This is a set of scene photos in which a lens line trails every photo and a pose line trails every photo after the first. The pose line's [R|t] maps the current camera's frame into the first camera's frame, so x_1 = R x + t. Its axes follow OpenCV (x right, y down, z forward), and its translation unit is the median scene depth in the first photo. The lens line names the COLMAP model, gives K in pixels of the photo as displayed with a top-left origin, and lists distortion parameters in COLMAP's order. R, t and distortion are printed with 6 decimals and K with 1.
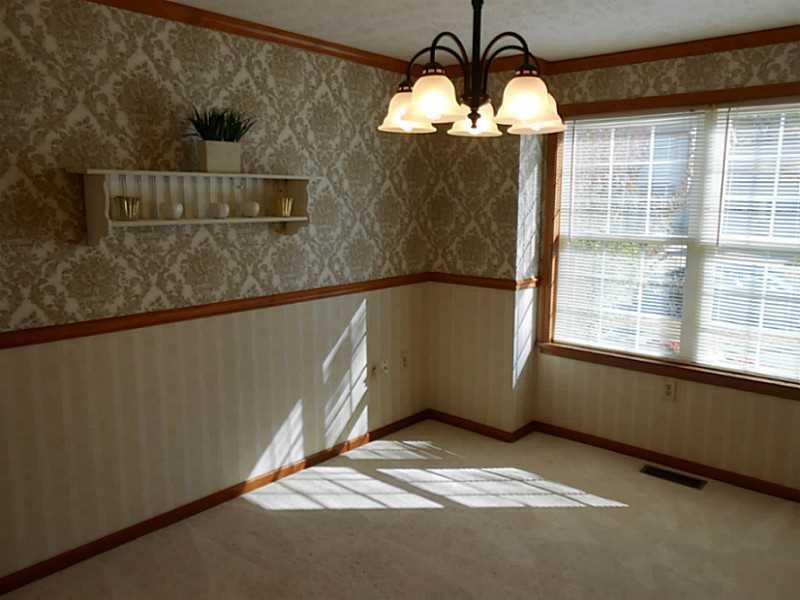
lens RADIAL K [[623.7, 0, 398.0], [0, 623.7, 301.0], [0, 0, 1]] dist [-0.011457, 0.016690]
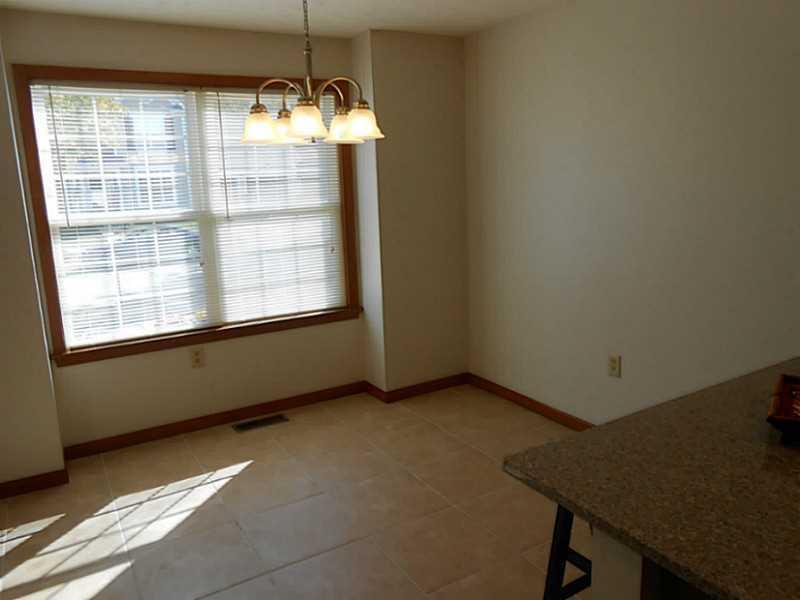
lens RADIAL K [[623.7, 0, 403.2], [0, 623.7, 301.7], [0, 0, 1]] dist [-0.011457, 0.016690]
pose [[0.318403, -0.211320, 0.924101, -0.454631], [0.176809, 0.970968, 0.161118, -0.062986], [-0.931321, 0.112089, 0.346522, 0.328733]]
